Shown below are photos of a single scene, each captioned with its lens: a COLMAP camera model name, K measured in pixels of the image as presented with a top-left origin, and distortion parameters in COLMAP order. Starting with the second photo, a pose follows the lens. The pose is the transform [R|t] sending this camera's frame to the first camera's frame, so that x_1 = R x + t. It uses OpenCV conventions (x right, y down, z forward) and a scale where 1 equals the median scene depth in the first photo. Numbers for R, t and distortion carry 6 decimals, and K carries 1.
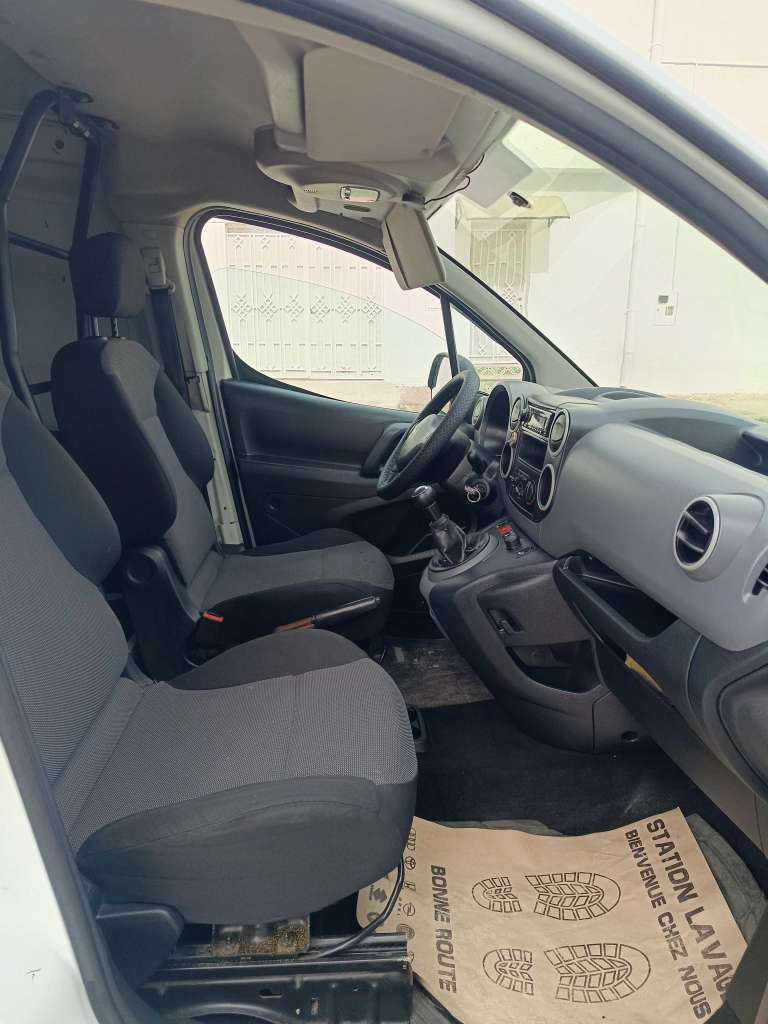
lens RADIAL K [[695.9, 0, 391.3], [0, 695.9, 516.1], [0, 0, 1]] dist [0.015498, -0.018277]
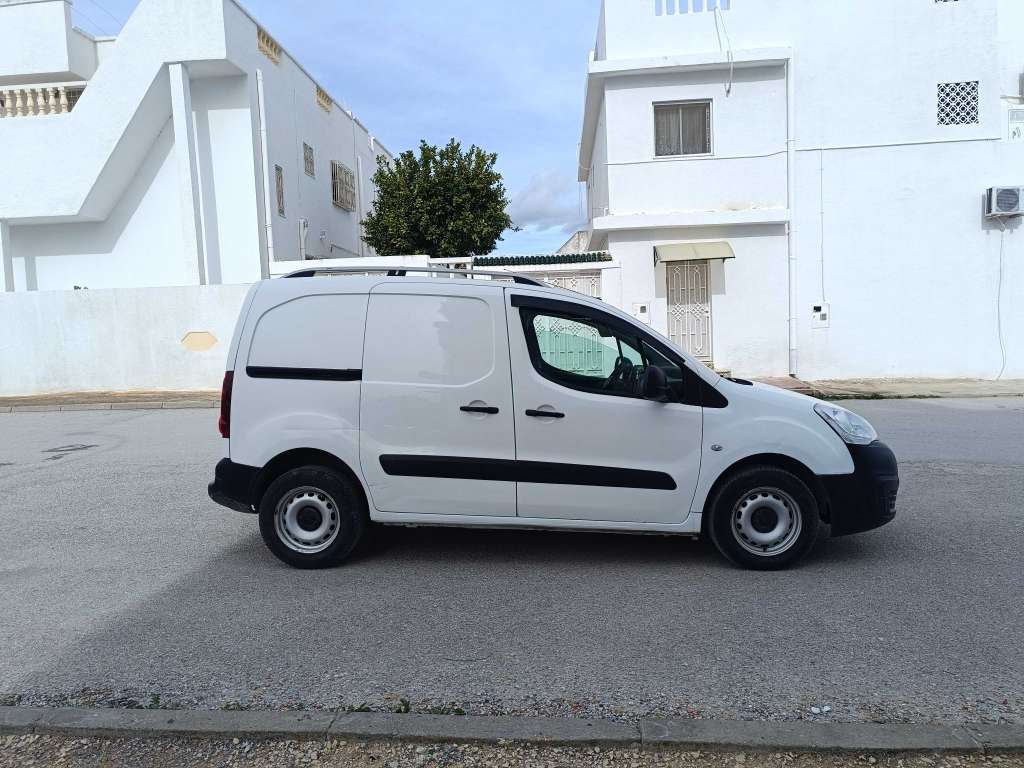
lens RADIAL K [[695.9, 0, 514.1], [0, 695.9, 384.3], [0, 0, 1]] dist [0.015498, -0.018277]
pose [[0.989132, -0.024104, -0.145038, 0.021591], [-0.003472, 0.982366, -0.186938, 0.138883], [0.146986, 0.185410, 0.971606, -0.608631]]
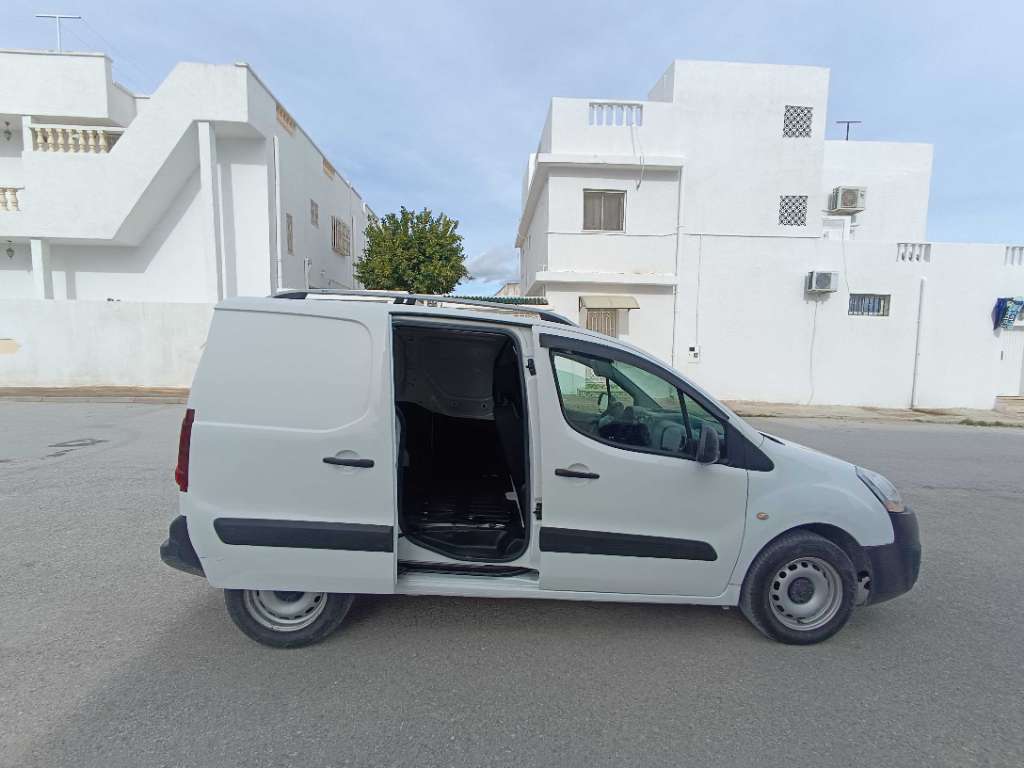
lens RADIAL K [[462.4, 0, 517.1], [0, 462.4, 392.0], [0, 0, 1]] dist [-0.012624, 0.003745]
pose [[0.999803, 0.017128, -0.010047, -0.101224], [-0.018617, 0.984524, -0.174256, 0.036665], [0.006907, 0.174408, 0.984649, -0.324496]]
